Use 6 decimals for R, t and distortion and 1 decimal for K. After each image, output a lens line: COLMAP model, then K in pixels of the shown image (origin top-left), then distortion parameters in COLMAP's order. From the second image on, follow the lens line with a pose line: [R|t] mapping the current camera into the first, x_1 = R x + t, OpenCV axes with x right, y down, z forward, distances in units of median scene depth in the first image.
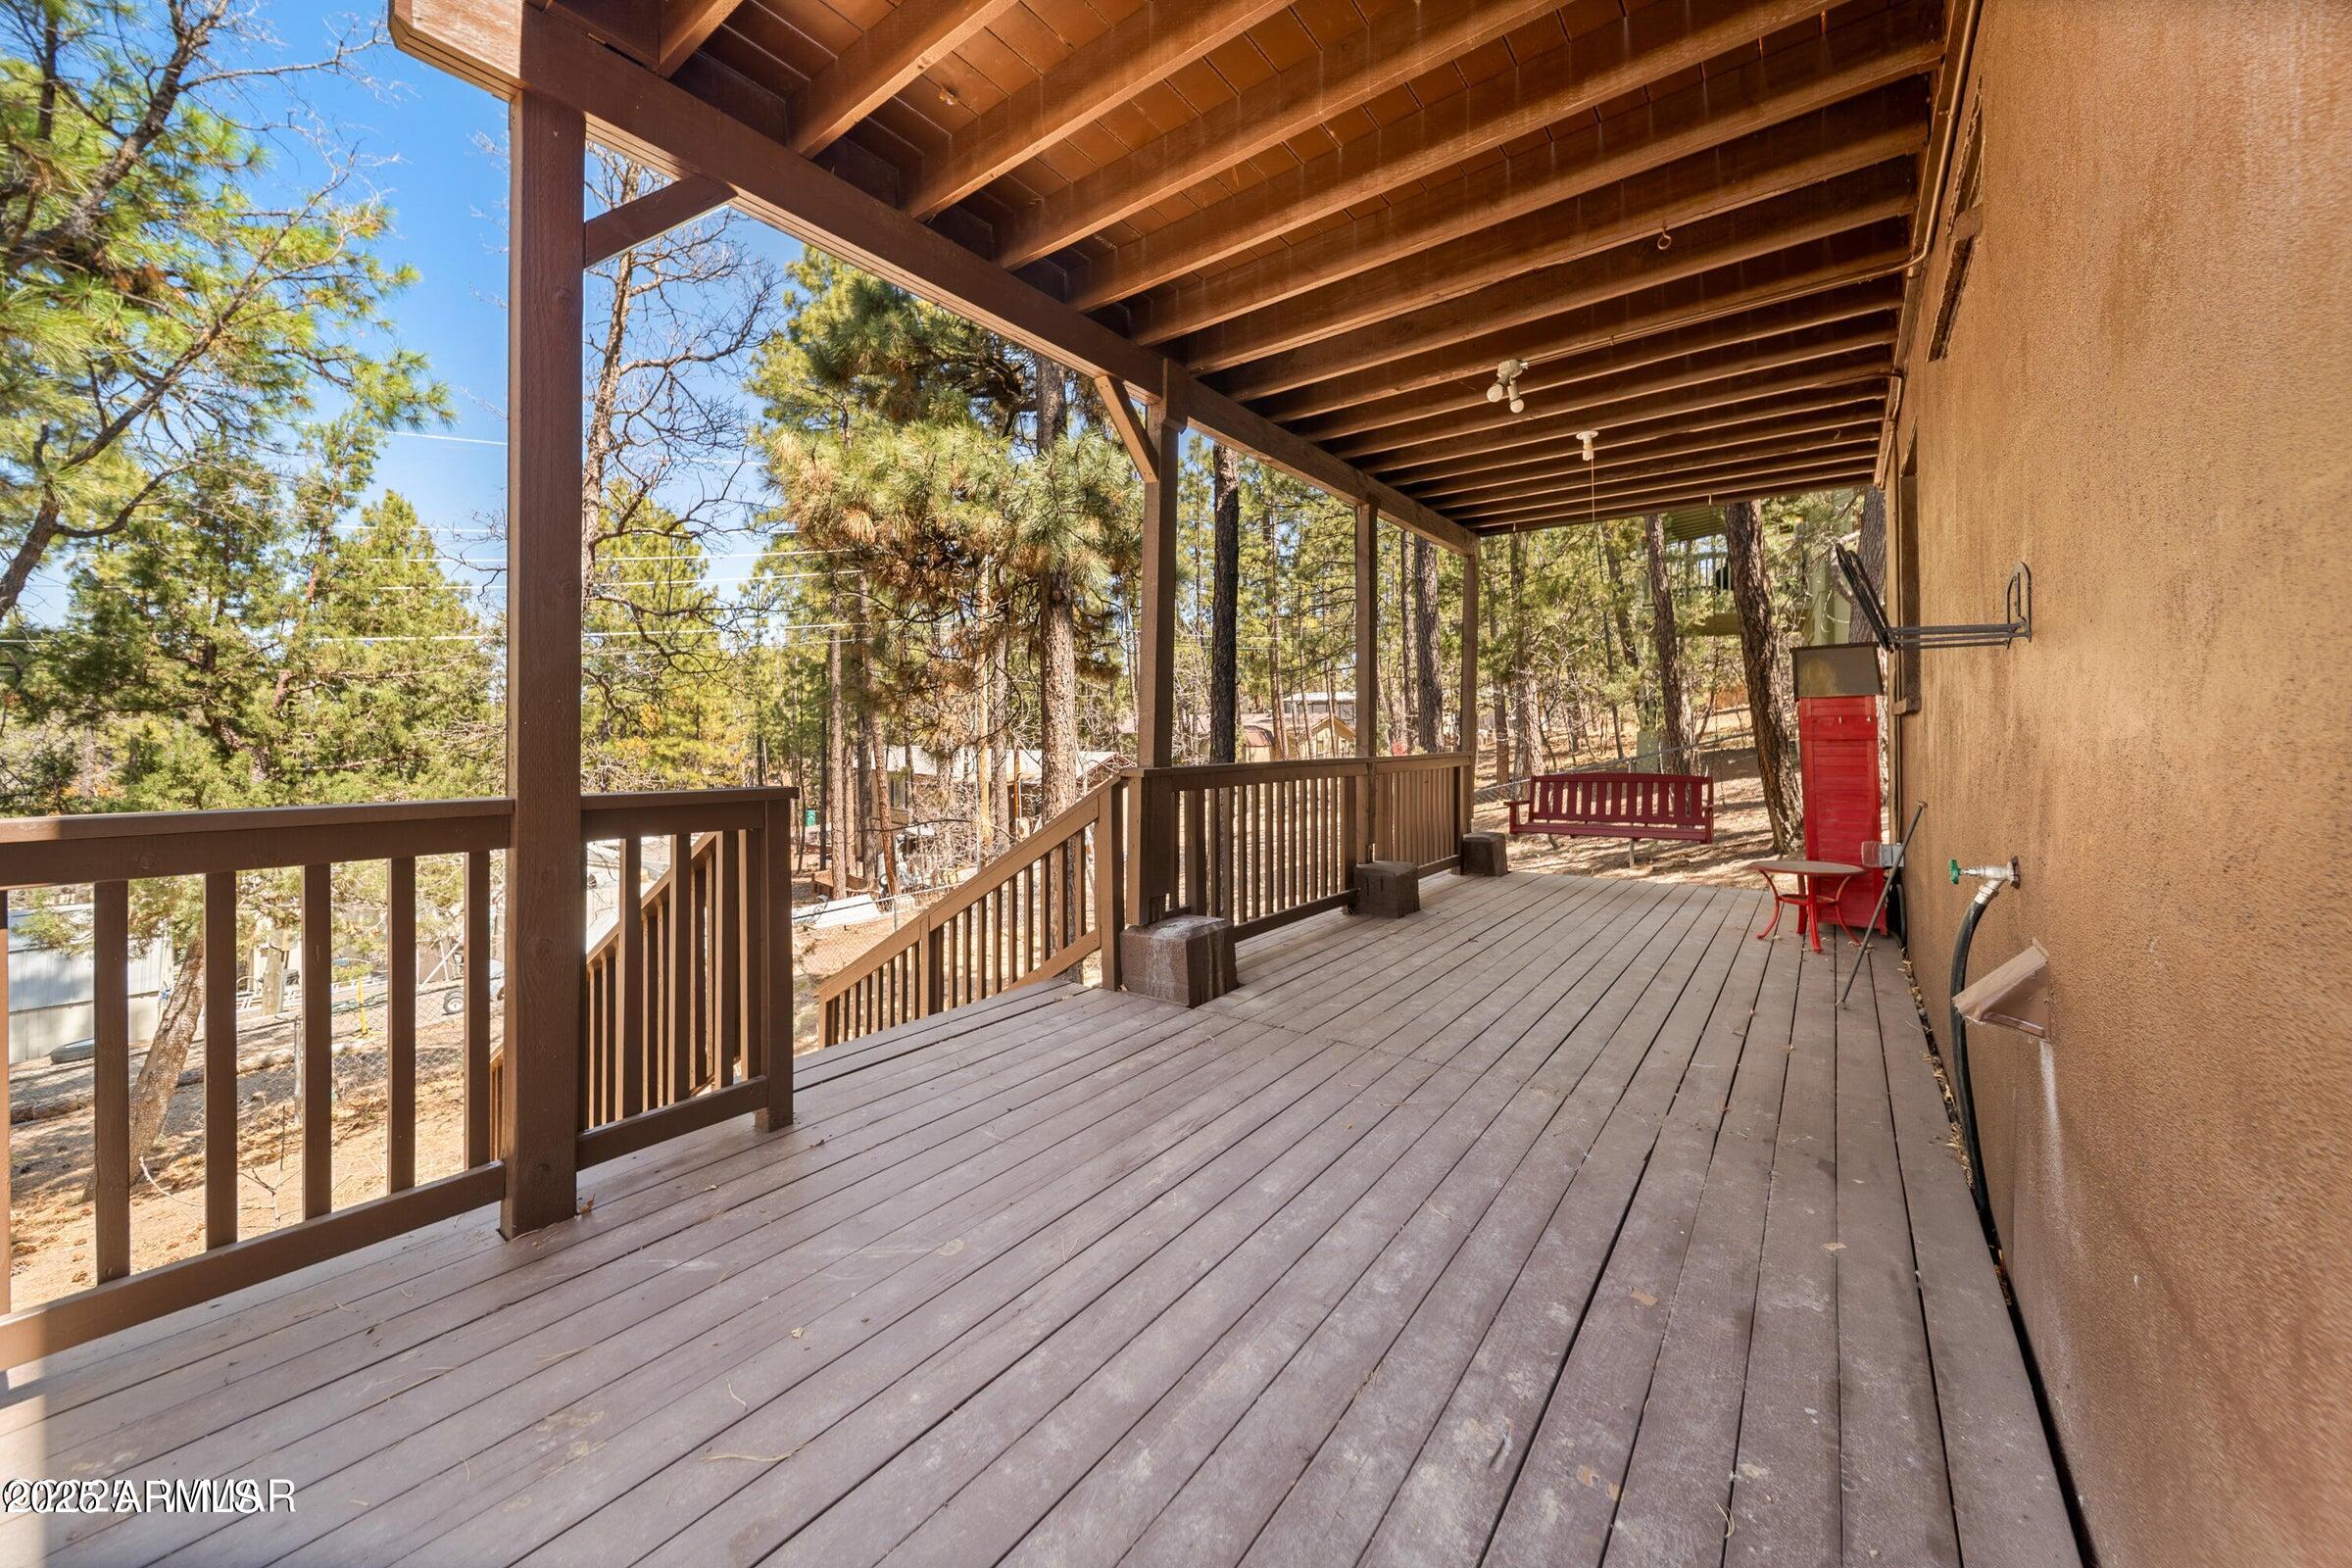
lens RADIAL K [[860.6, 0, 1180.3], [0, 860.6, 722.8], [0, 0, 1]] dist [0.000236, -0.000069]
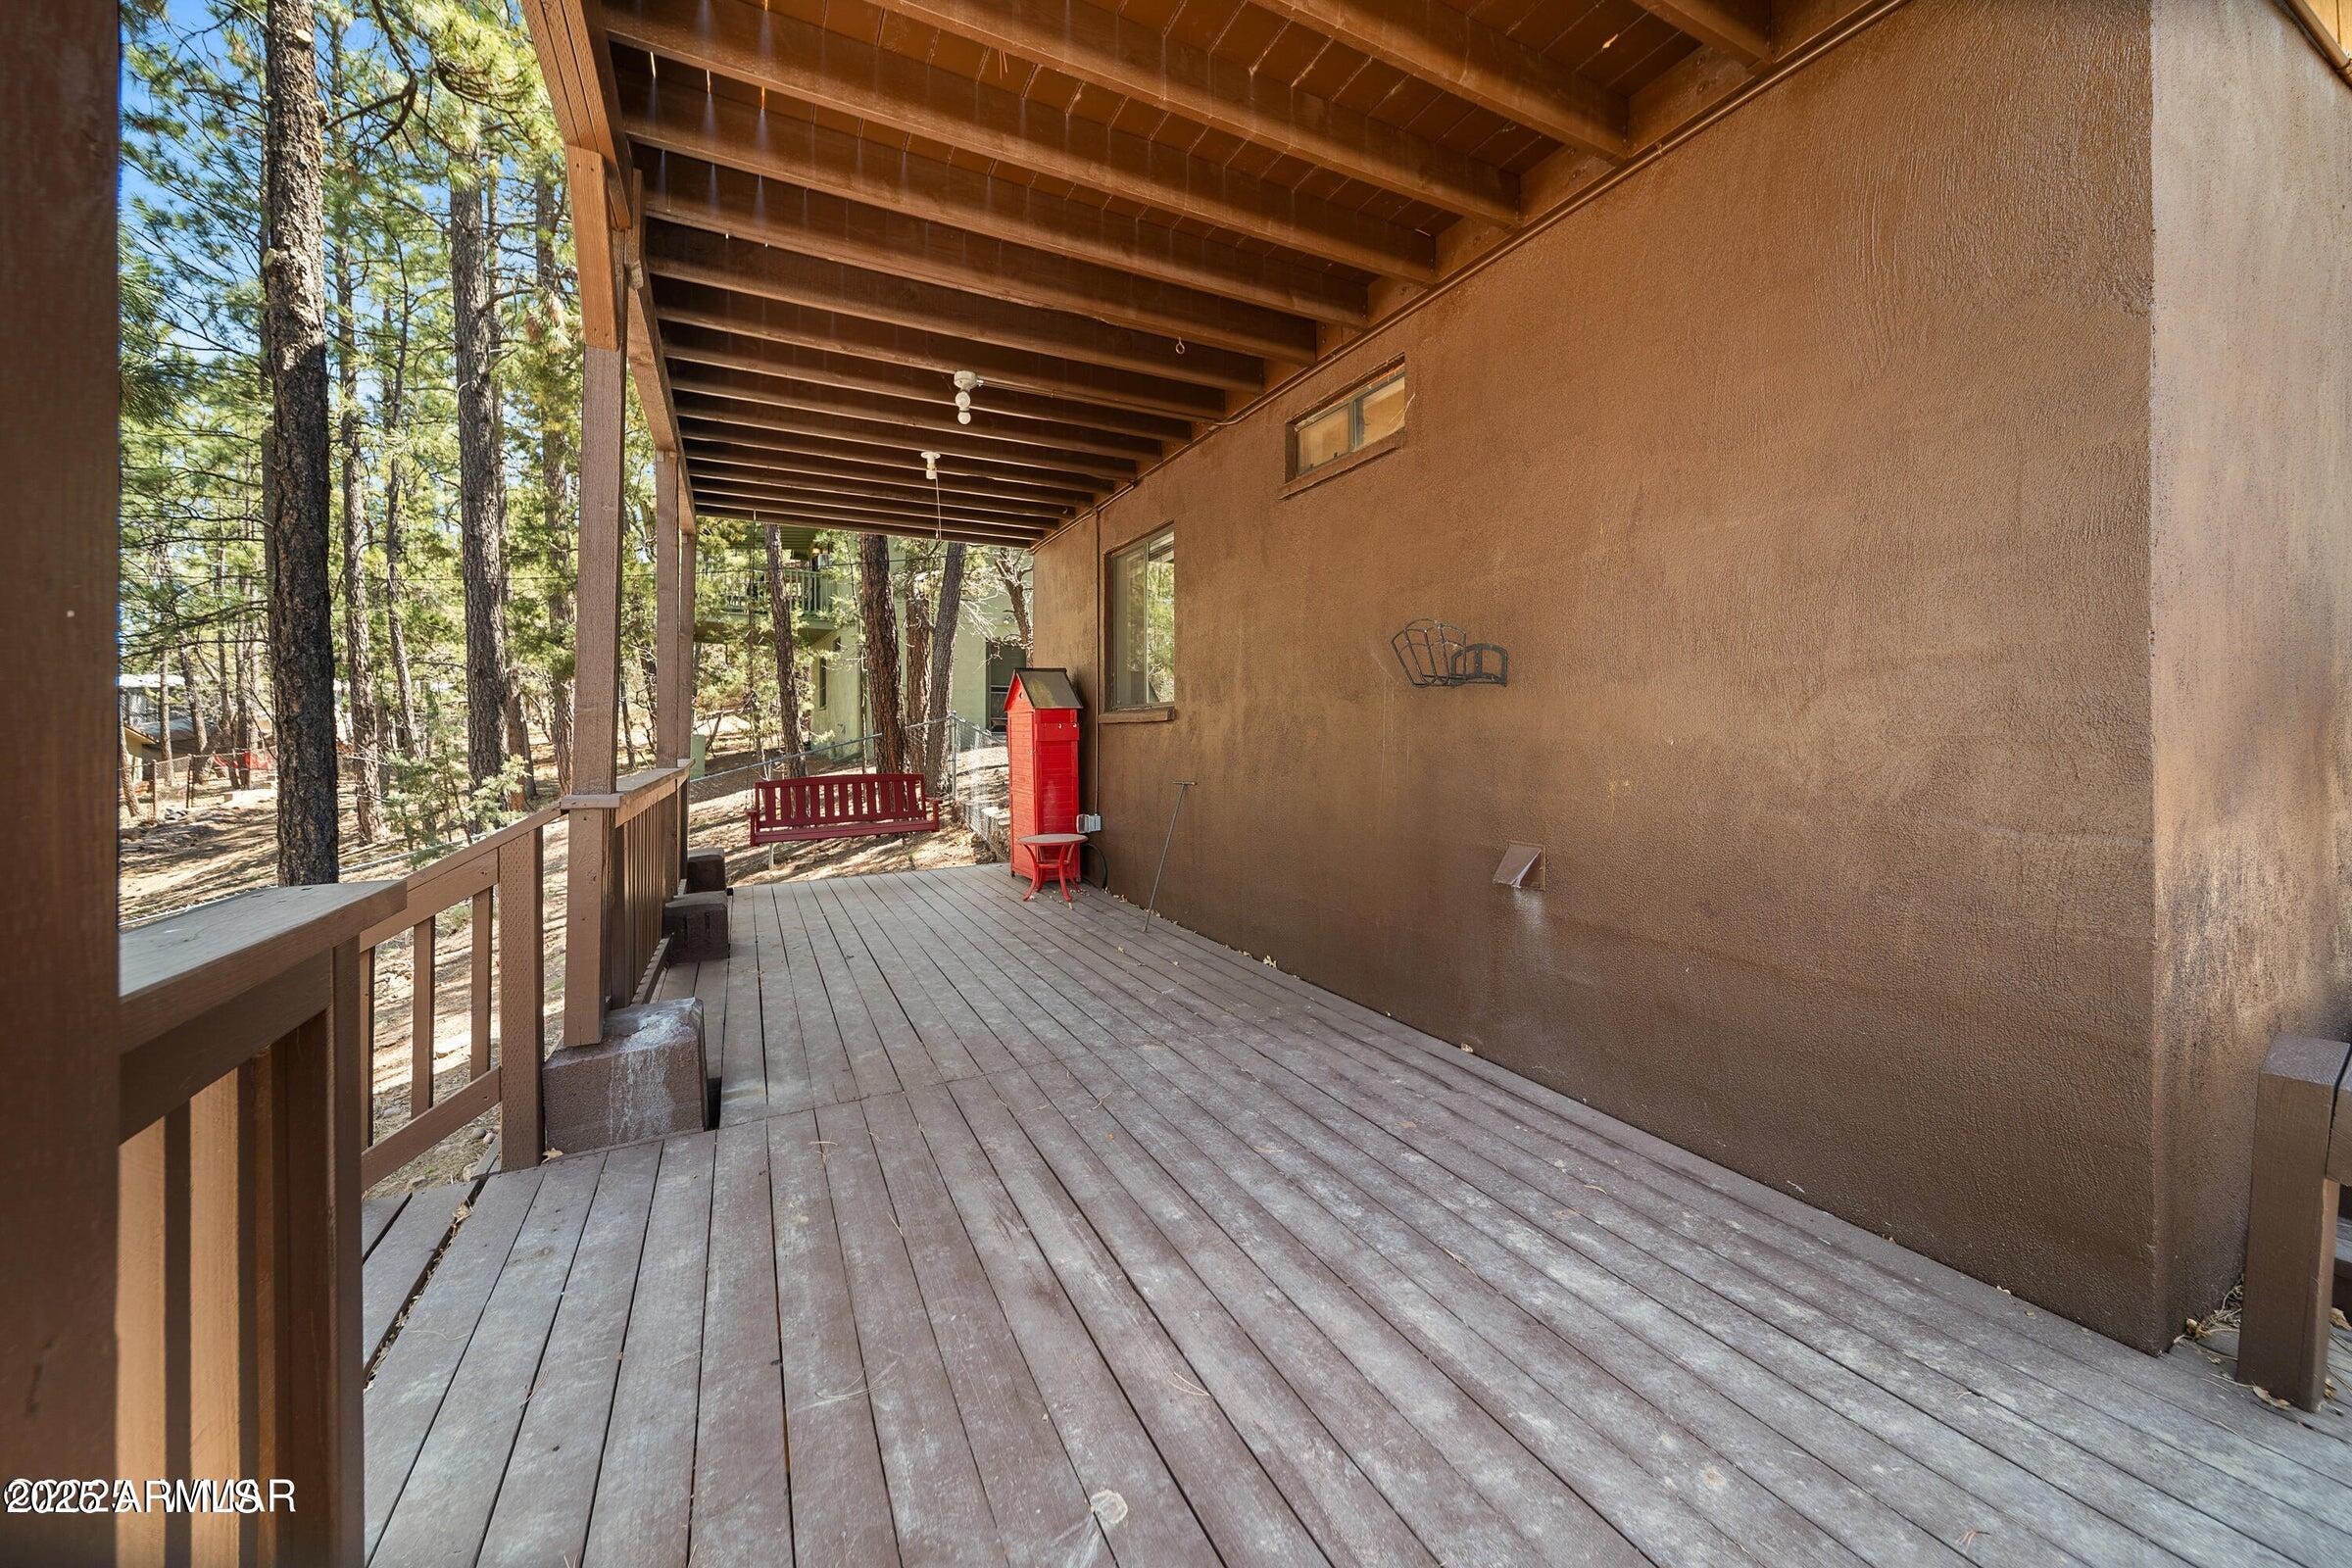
lens RADIAL K [[845.4, 0, 1175.5], [0, 845.4, 742.5], [0, 0, 1]] dist [0.011465, -0.004273]
pose [[0.438277, -0.010961, 0.898773, -0.640746], [-0.006139, 0.999866, 0.015188, 0.001751], [-0.898819, -0.012174, 0.438151, 0.514846]]
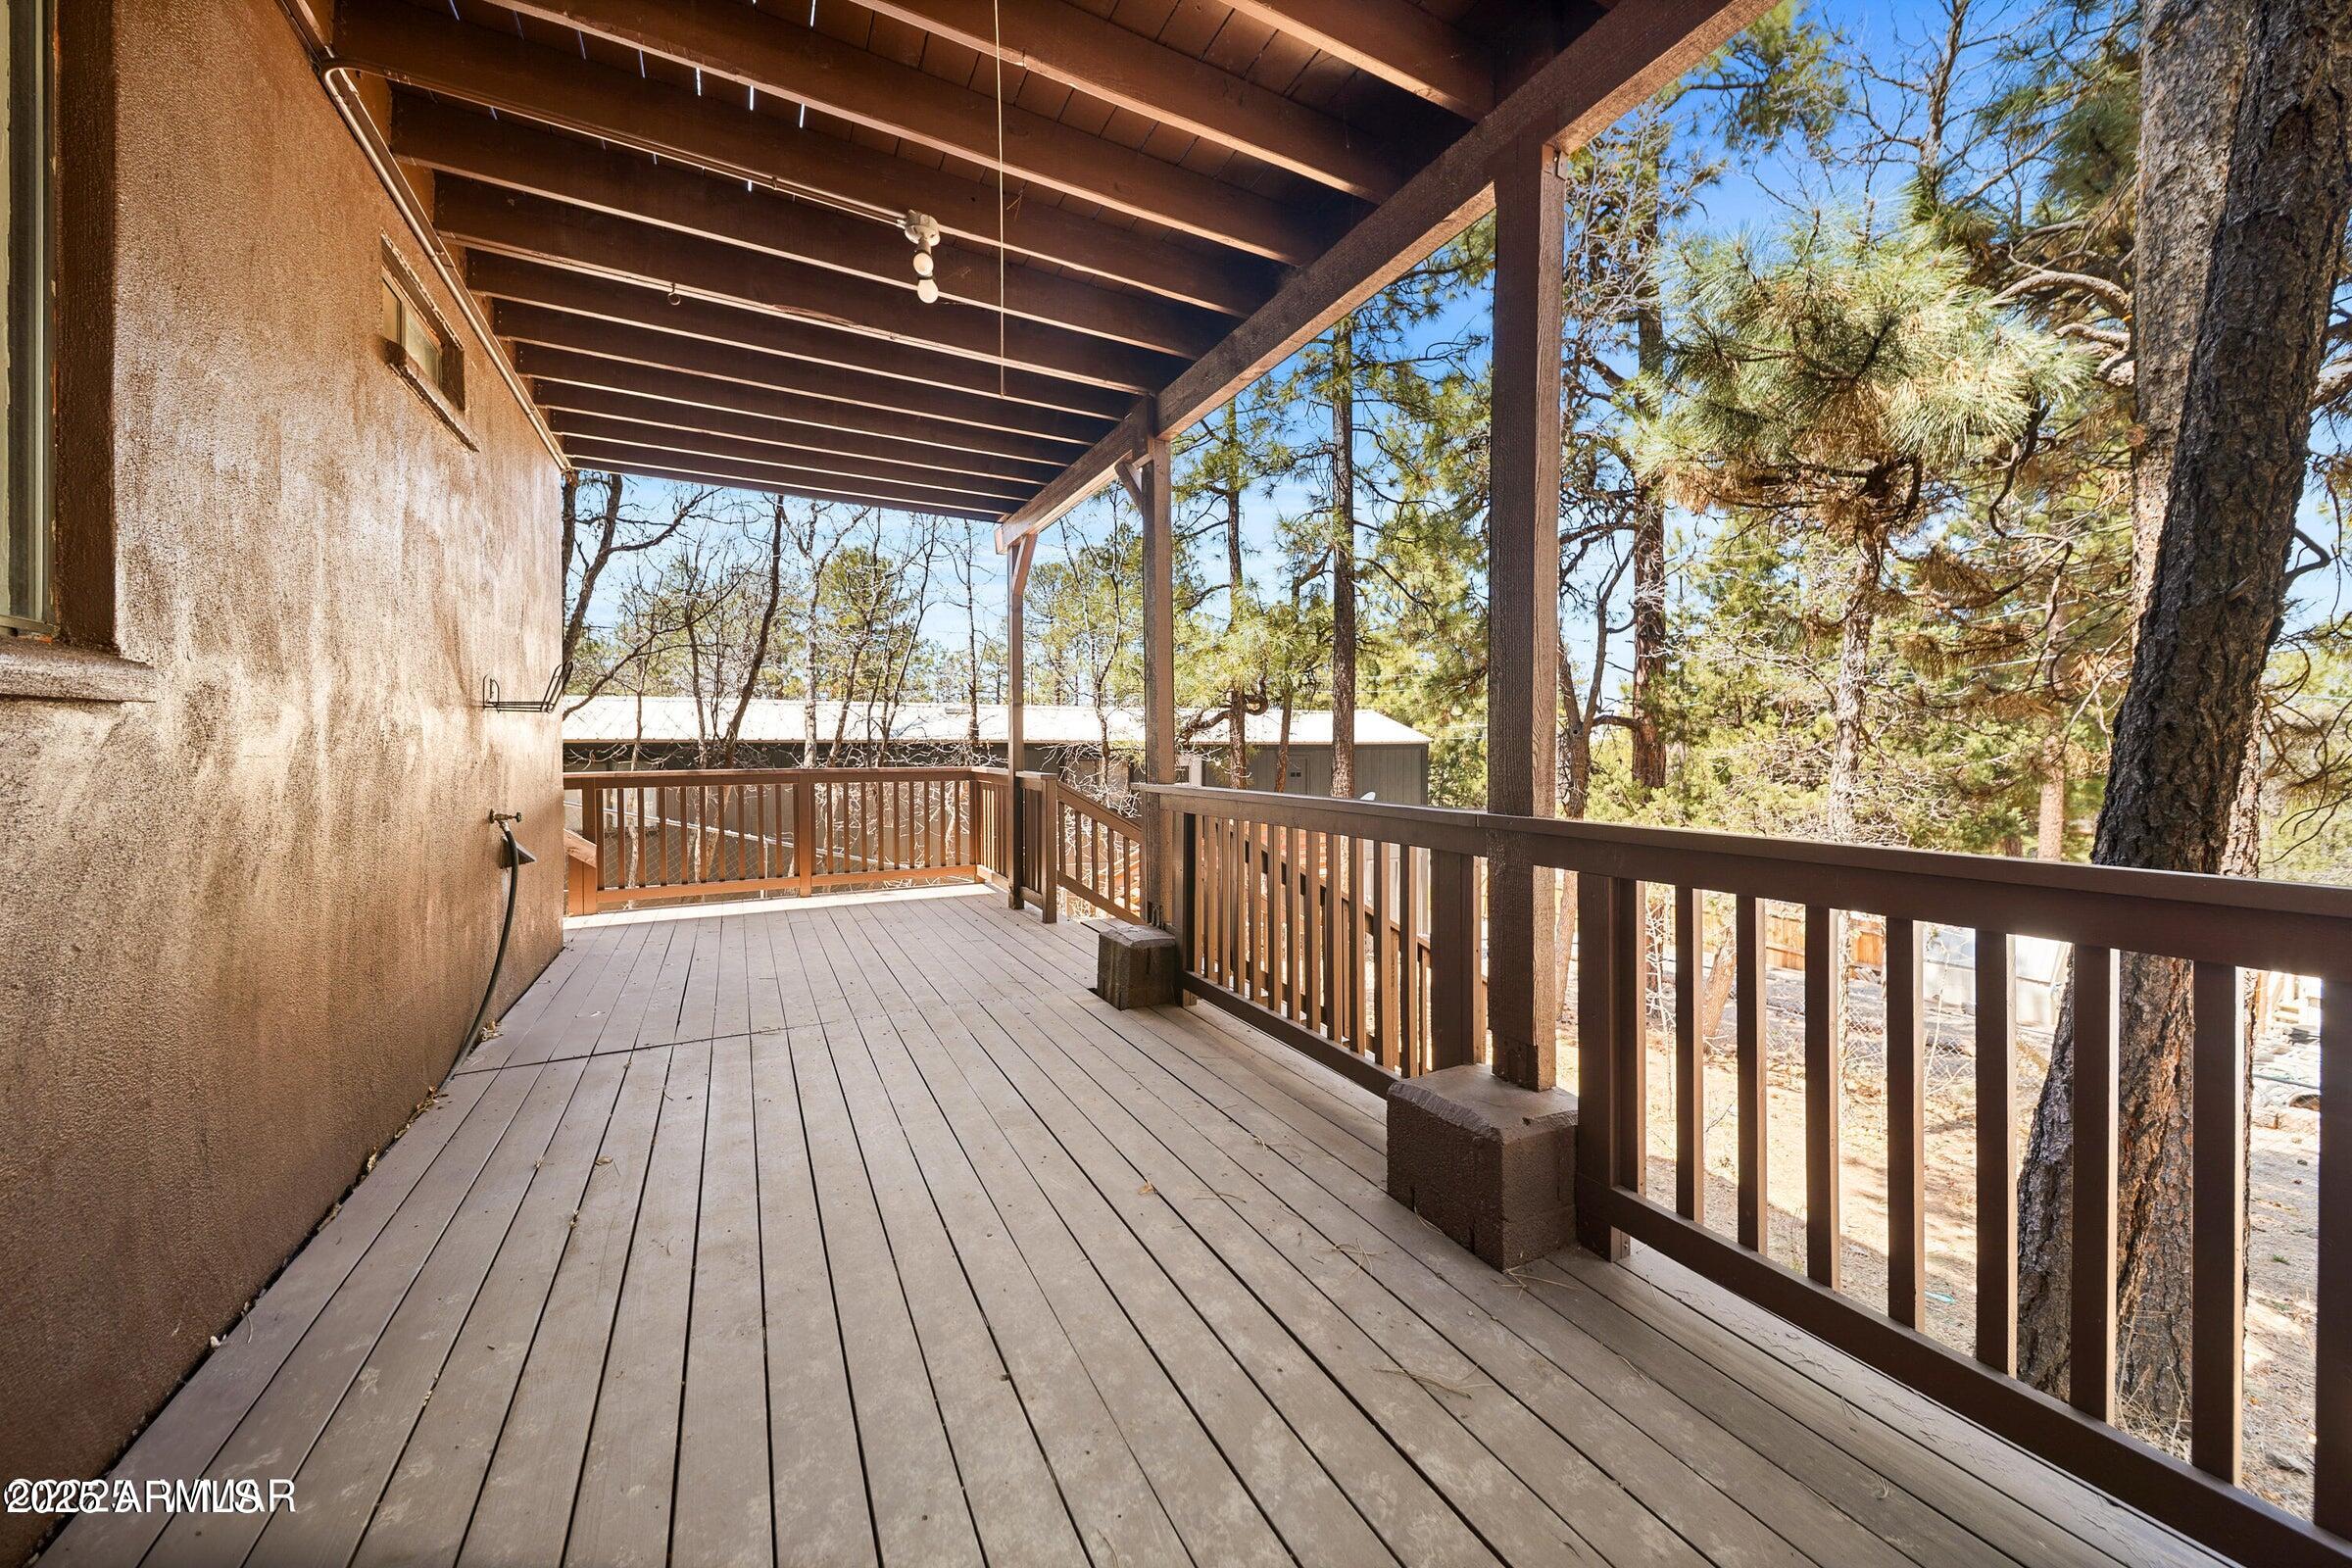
lens RADIAL K [[838.4, 0, 1180.5], [0, 838.4, 766.7], [0, 0, 1]] dist [0.011392, -0.003743]
pose [[-0.426372, 0.010731, -0.904484, 1.404579], [0.003267, 0.999941, 0.010323, 0.018635], [0.904542, 0.001446, -0.426382, 2.280229]]
